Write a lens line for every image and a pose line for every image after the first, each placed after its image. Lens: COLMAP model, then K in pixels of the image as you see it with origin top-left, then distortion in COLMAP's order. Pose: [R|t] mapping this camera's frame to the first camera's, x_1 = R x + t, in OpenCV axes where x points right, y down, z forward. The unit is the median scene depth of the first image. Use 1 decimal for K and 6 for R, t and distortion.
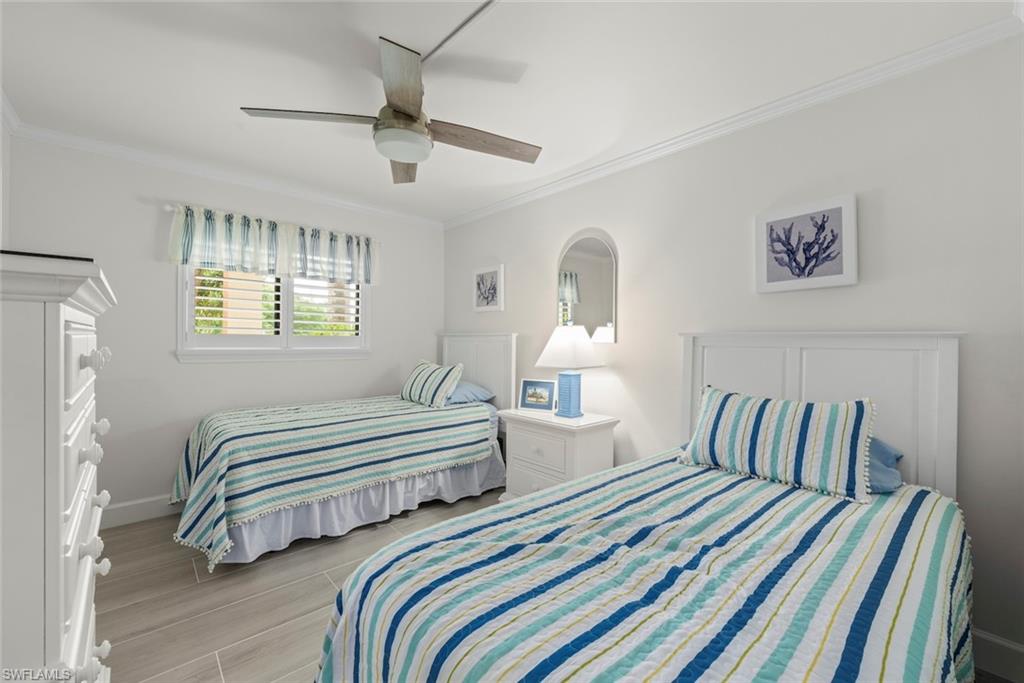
lens RADIAL K [[422.0, 0, 512.0], [0, 422.0, 341.5], [0, 0, 1]] dist [0.000172, 0.000008]
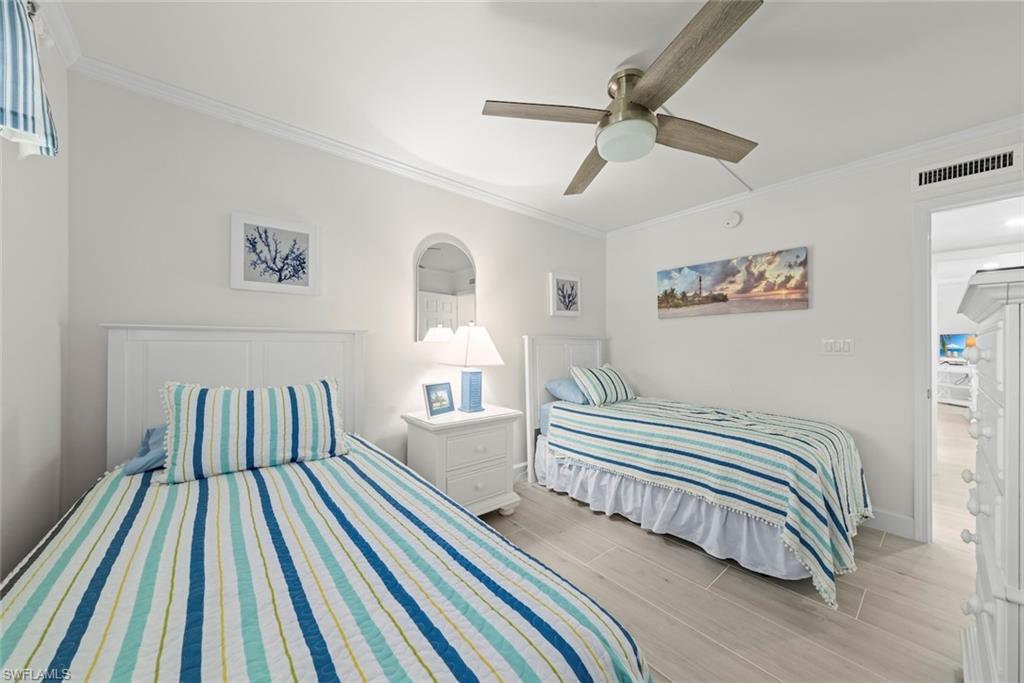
lens RADIAL K [[359.1, 0, 512.0], [0, 359.1, 341.5], [0, 0, 1]] dist [0.000187, 0.000003]
pose [[0.031182, -0.011198, 0.999451, -0.737703], [-0.008506, 0.999898, 0.011469, -0.010758], [-0.999478, -0.008859, 0.031083, 0.824474]]
